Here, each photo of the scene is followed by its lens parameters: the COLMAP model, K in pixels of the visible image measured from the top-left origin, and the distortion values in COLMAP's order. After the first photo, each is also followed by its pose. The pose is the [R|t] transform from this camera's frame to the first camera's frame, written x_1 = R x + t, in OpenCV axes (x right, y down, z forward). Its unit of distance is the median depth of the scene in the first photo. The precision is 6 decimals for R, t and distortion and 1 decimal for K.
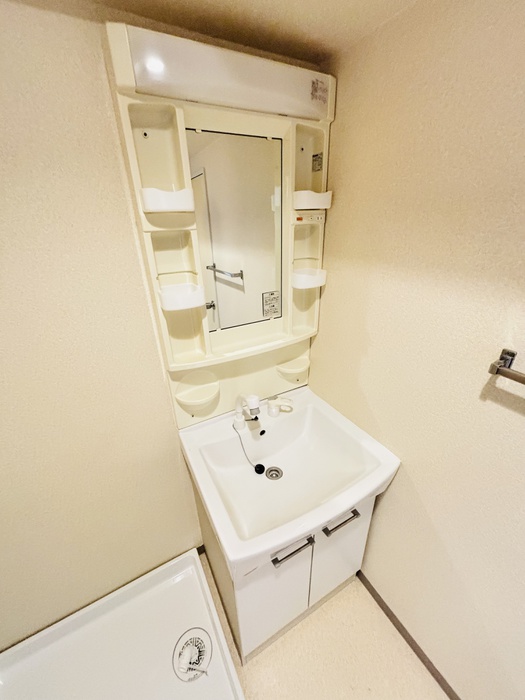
lens RADIAL K [[279.8, 0, 262.5], [0, 279.8, 350.0], [0, 0, 1]] dist [-0.000557, -0.000048]
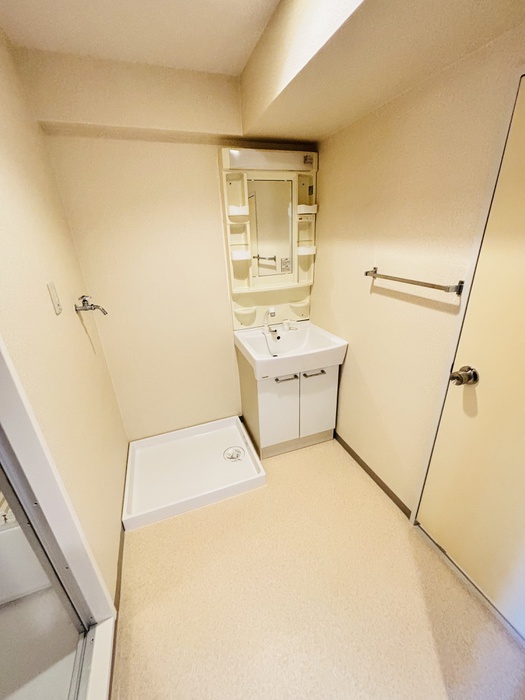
lens RADIAL K [[283.0, 0, 262.5], [0, 283.0, 350.0], [0, 0, 1]] dist [0.001735, -0.000368]
pose [[0.987462, 0.046458, -0.150863, 0.209252], [-0.053223, 0.997736, -0.041116, 0.544965], [0.148612, 0.048630, 0.987699, -0.956094]]
